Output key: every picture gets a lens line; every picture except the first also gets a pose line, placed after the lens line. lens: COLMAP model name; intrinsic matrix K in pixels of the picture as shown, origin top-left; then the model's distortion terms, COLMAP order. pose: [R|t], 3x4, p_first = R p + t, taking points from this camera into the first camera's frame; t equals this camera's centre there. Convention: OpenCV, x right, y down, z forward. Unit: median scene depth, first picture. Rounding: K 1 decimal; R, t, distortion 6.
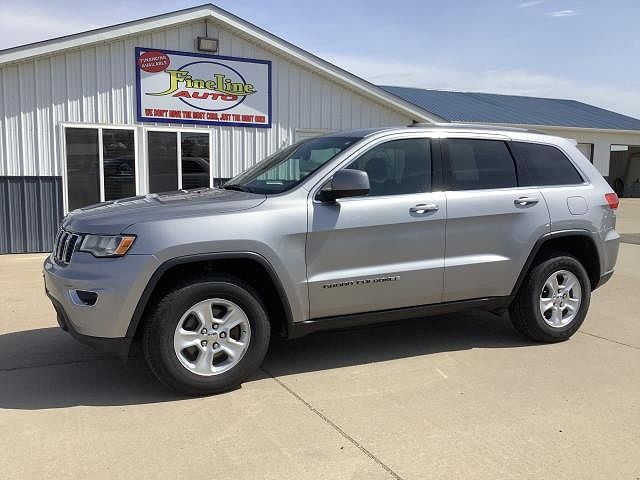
lens RADIAL K [[563.2, 0, 320.0], [0, 563.2, 240.0], [0, 0, 1]] dist [0.105754, -0.239769]
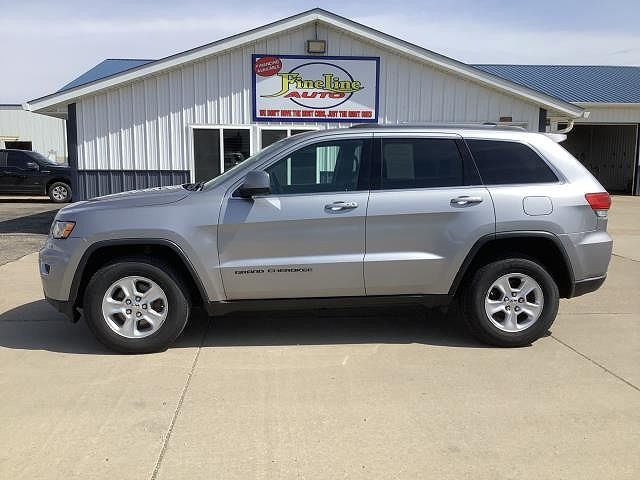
lens RADIAL K [[563.2, 0, 320.0], [0, 563.2, 240.0], [0, 0, 1]] dist [0.105754, -0.239769]
pose [[0.937876, 0.041935, -0.344426, 0.403844], [-0.035851, 0.999069, 0.024016, -0.012170], [0.345112, -0.010176, 0.938506, -0.010616]]
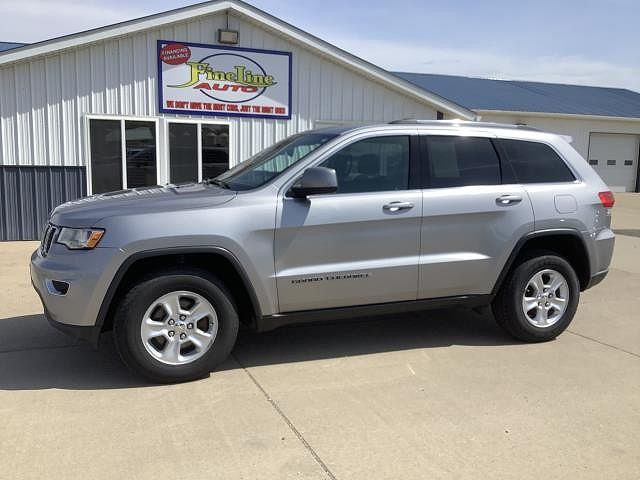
lens RADIAL K [[566.8, 0, 320.0], [0, 566.8, 240.0], [0, 0, 1]] dist [0.112265, -0.284916]
pose [[0.997227, 0.017783, -0.072262, 0.093614], [-0.016474, 0.999690, 0.018680, -0.009184], [0.072572, -0.017438, 0.997211, -0.015600]]
